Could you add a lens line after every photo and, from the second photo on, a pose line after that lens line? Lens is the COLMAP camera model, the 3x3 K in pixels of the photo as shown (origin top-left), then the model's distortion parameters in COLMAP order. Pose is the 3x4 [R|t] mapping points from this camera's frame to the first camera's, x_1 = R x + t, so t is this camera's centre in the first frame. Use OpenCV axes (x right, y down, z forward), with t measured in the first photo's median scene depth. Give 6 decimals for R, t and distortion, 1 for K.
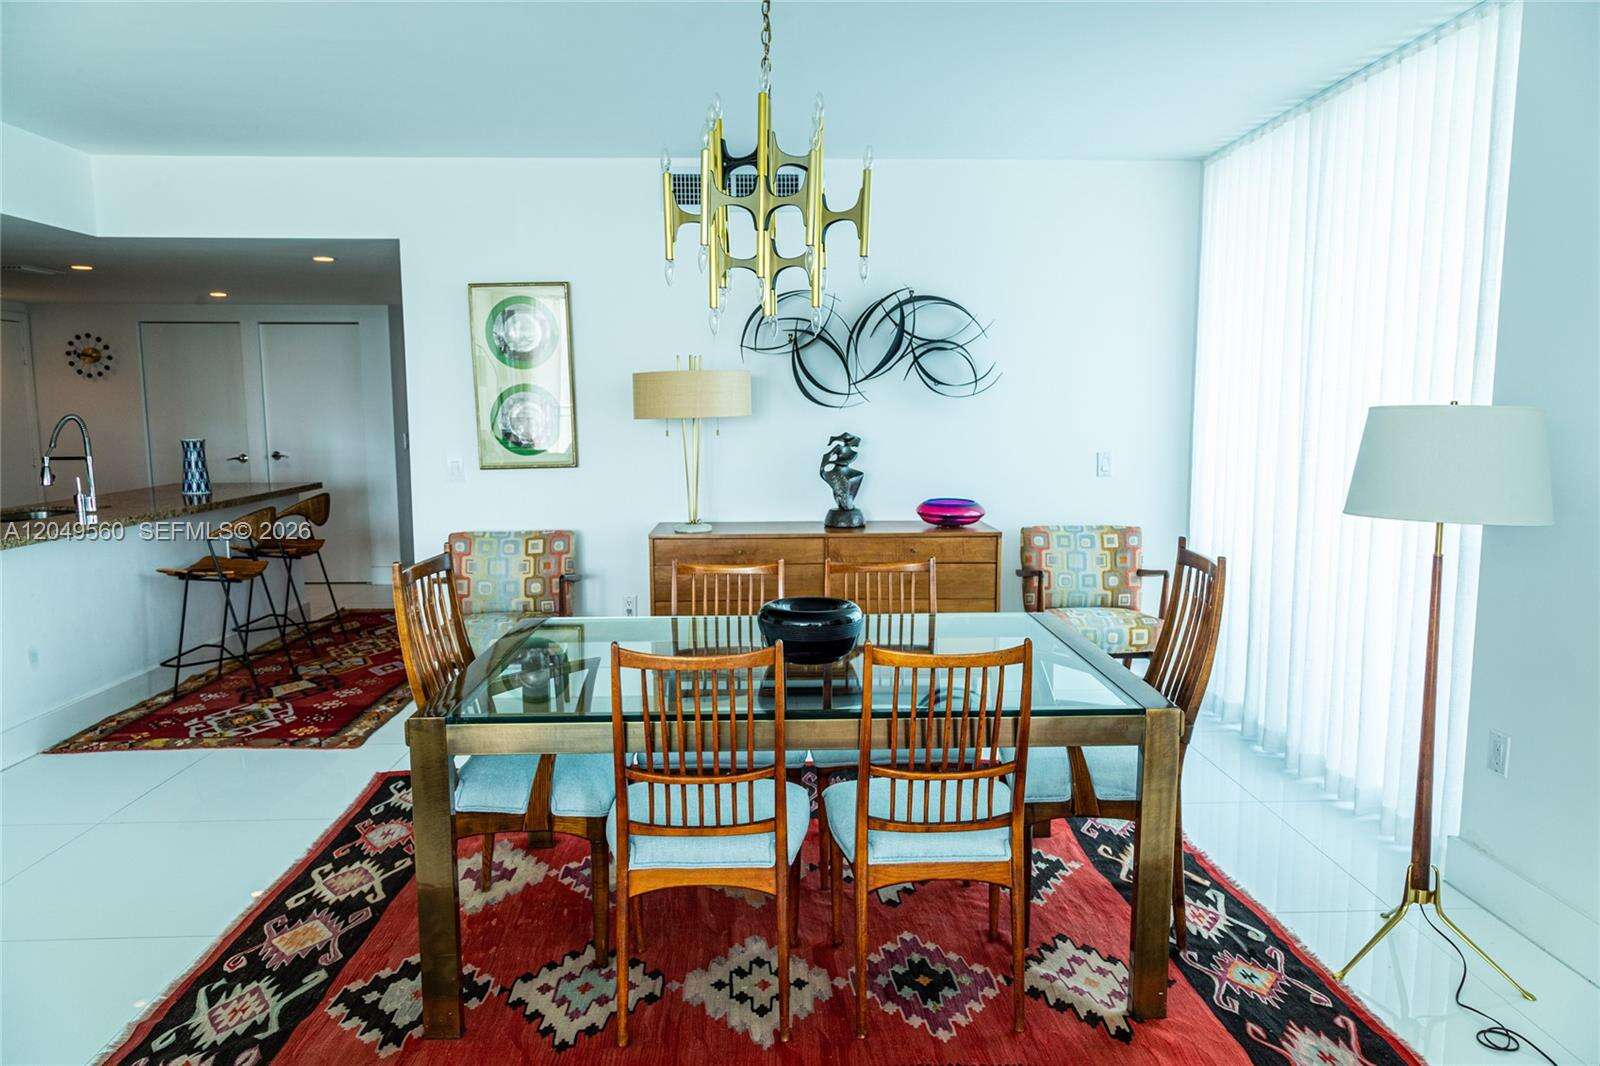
lens RADIAL K [[1071.8, 0, 800.0], [0, 1071.8, 533.0], [0, 0, 1]] dist [0.010636, 0.000202]
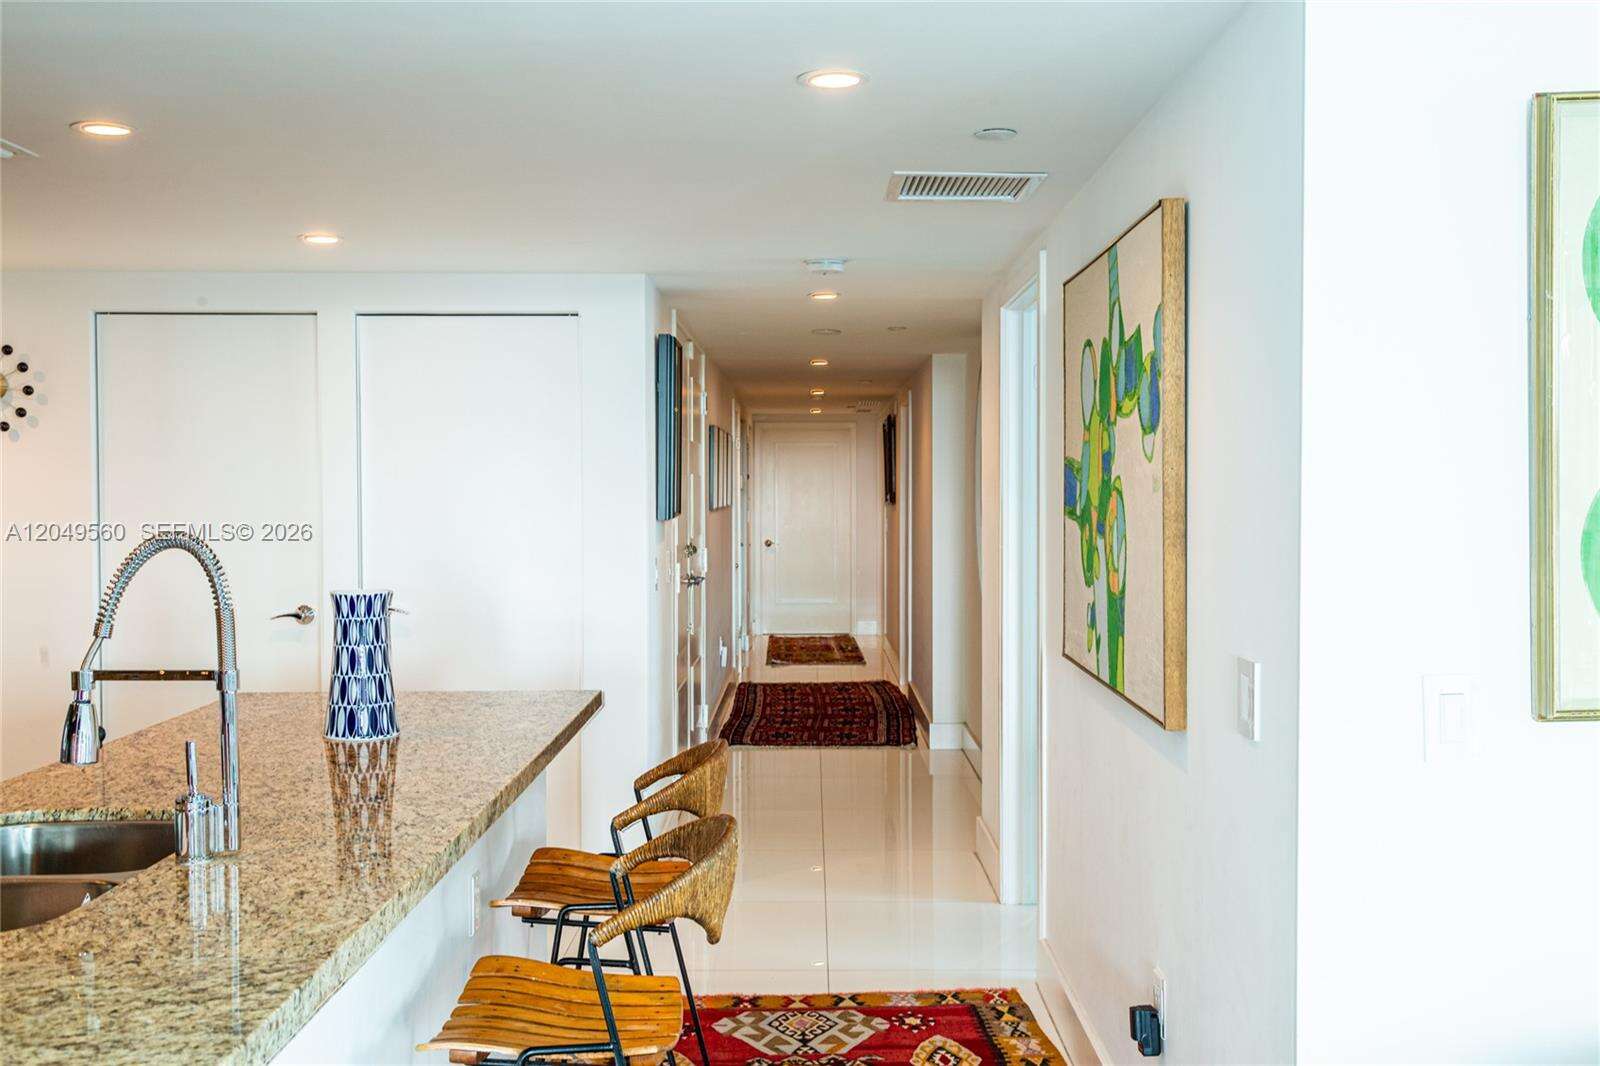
lens RADIAL K [[1657.3, 0, 800.0], [0, 1657.3, 533.0], [0, 0, 1]] dist [0.013699, 0.012978]
pose [[0.999486, 0.002662, -0.031954, -0.520008], [-0.005606, 0.995706, -0.092406, -0.072746], [0.031571, 0.092537, 0.995209, 0.571200]]
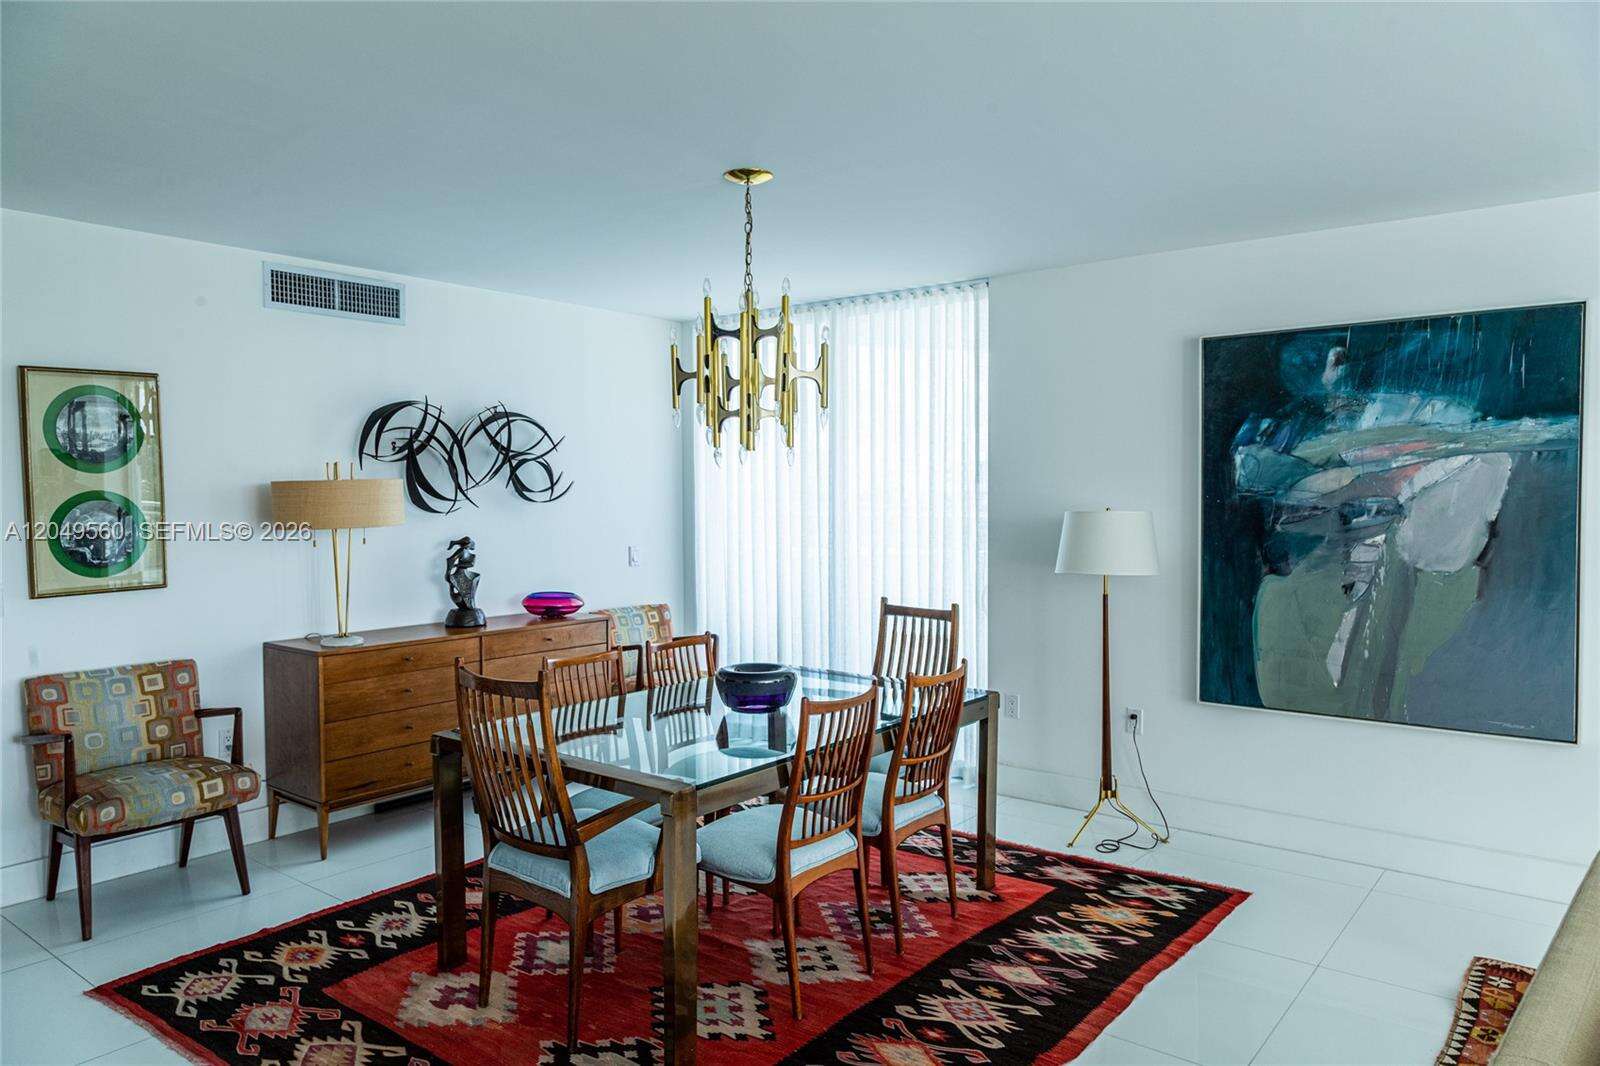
lens RADIAL K [[1072.5, 0, 800.0], [0, 1072.5, 533.0], [0, 0, 1]] dist [-0.008702, -0.002832]
pose [[0.647050, -0.027528, 0.761951, -0.582170], [0.093263, 0.994701, -0.043263, -0.021459], [-0.756722, 0.099055, 0.646189, 0.064091]]
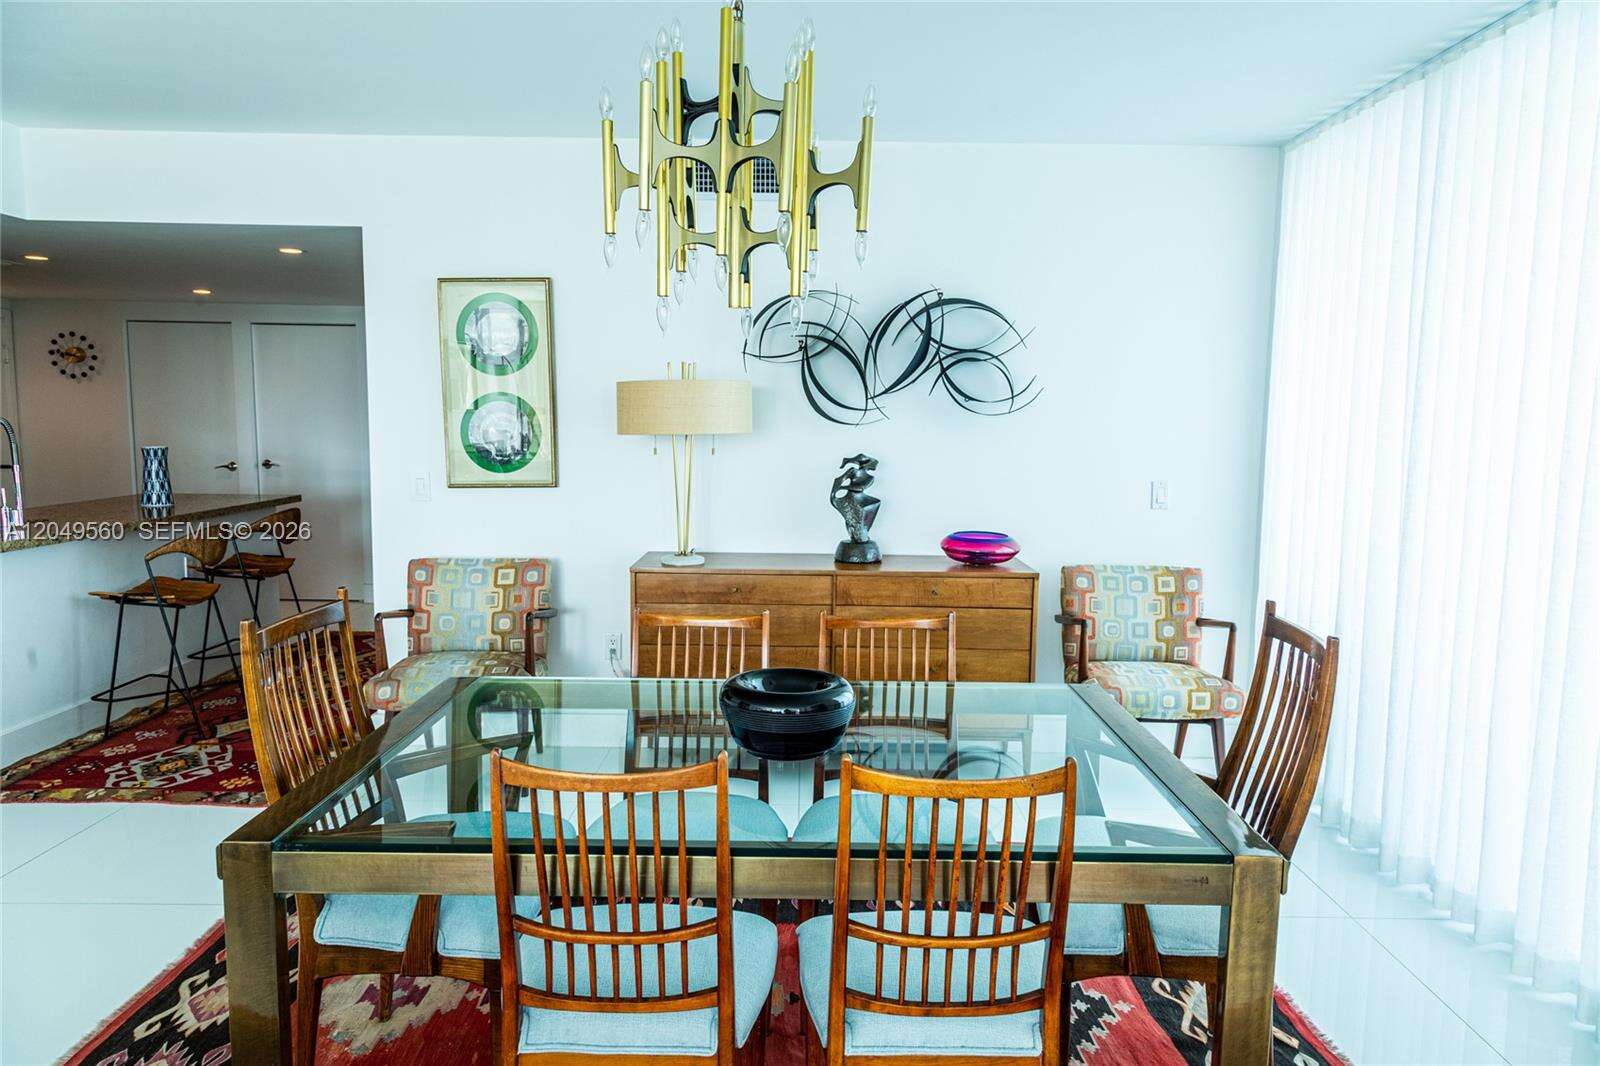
lens RADIAL K [[1069.6, 0, 800.0], [0, 1069.6, 533.0], [0, 0, 1]] dist [0.012910, 0.004461]
pose [[0.999154, 0.020617, -0.035589, 0.026690], [-0.021033, 0.999714, -0.011352, -0.019345], [0.035344, 0.012091, 0.999302, 0.136213]]
